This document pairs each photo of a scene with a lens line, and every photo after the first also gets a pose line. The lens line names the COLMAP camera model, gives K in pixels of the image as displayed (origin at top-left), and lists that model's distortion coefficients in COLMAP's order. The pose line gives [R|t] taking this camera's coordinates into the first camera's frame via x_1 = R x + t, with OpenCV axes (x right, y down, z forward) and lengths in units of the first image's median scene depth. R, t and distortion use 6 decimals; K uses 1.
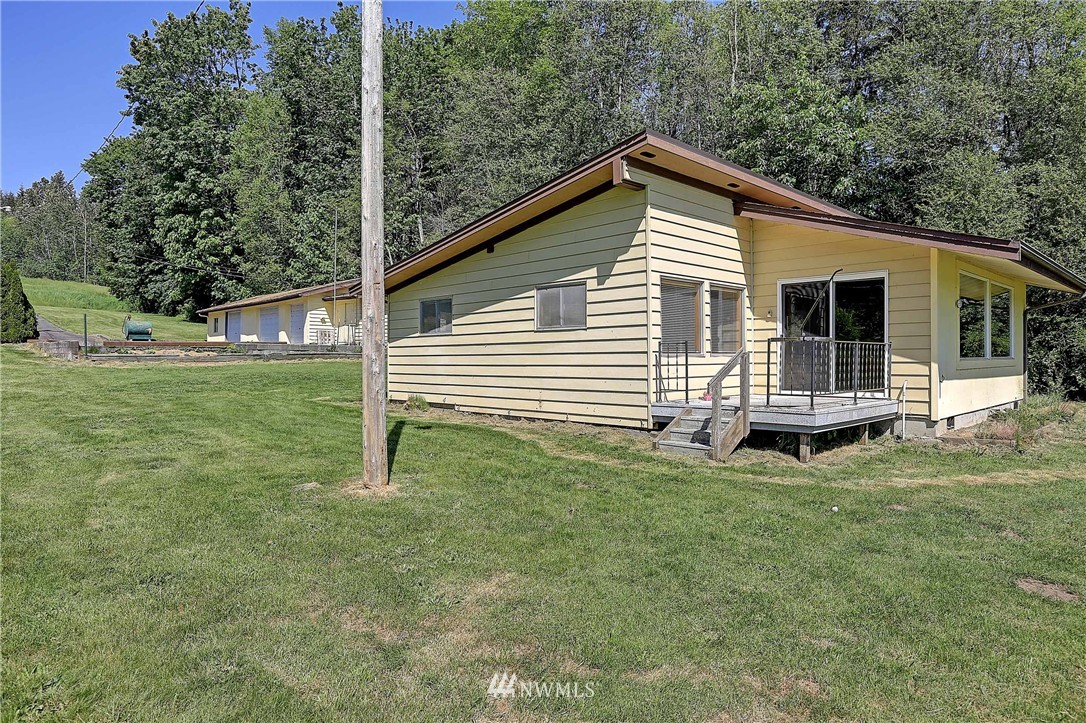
lens RADIAL K [[644.1, 0, 536.7], [0, 644.1, 358.3], [0, 0, 1]] dist [-0.006764, 0.002894]
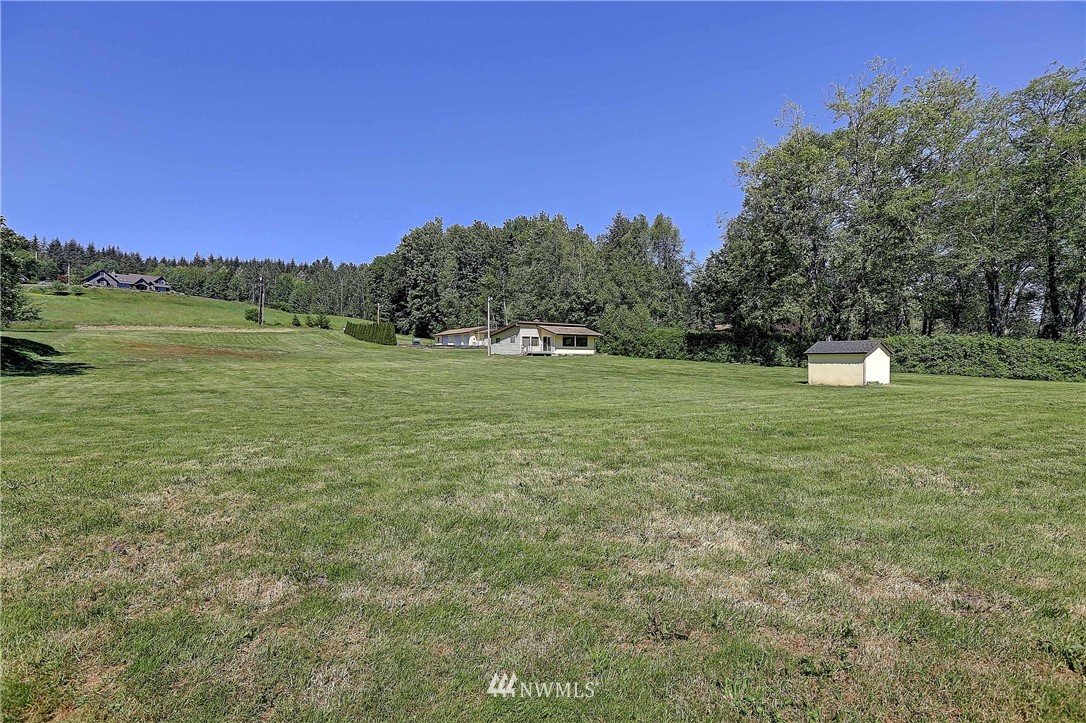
lens RADIAL K [[498.9, 0, 545.6], [0, 498.9, 359.9], [0, 0, 1]] dist [-0.008110, 0.000116]
pose [[0.991819, 0.001884, -0.127635, 1.088456], [-0.001727, 0.999998, 0.001338, 0.137221], [0.127637, -0.001107, 0.991820, -4.443856]]
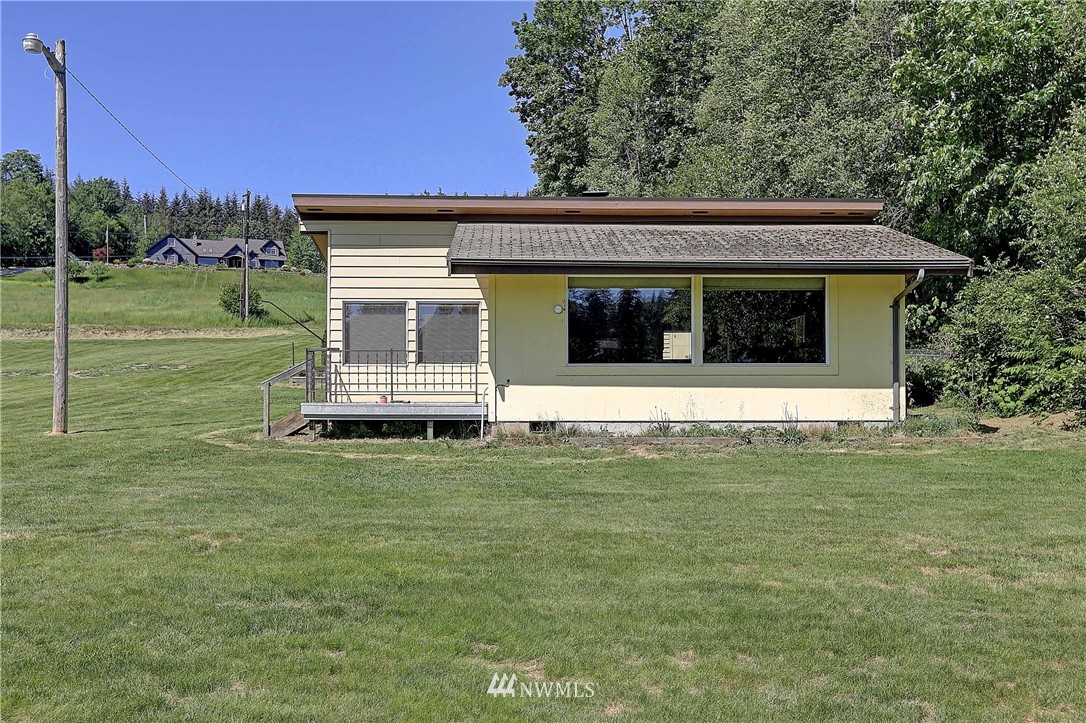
lens RADIAL K [[1025.4, 0, 545.1], [0, 1025.4, 366.0], [0, 0, 1]] dist [0.019070, 0.000000]
pose [[0.755158, -0.015174, -0.655367, 1.478412], [-0.001513, 0.999689, -0.024889, 0.037414], [0.655541, 0.019787, 0.754900, -0.195627]]
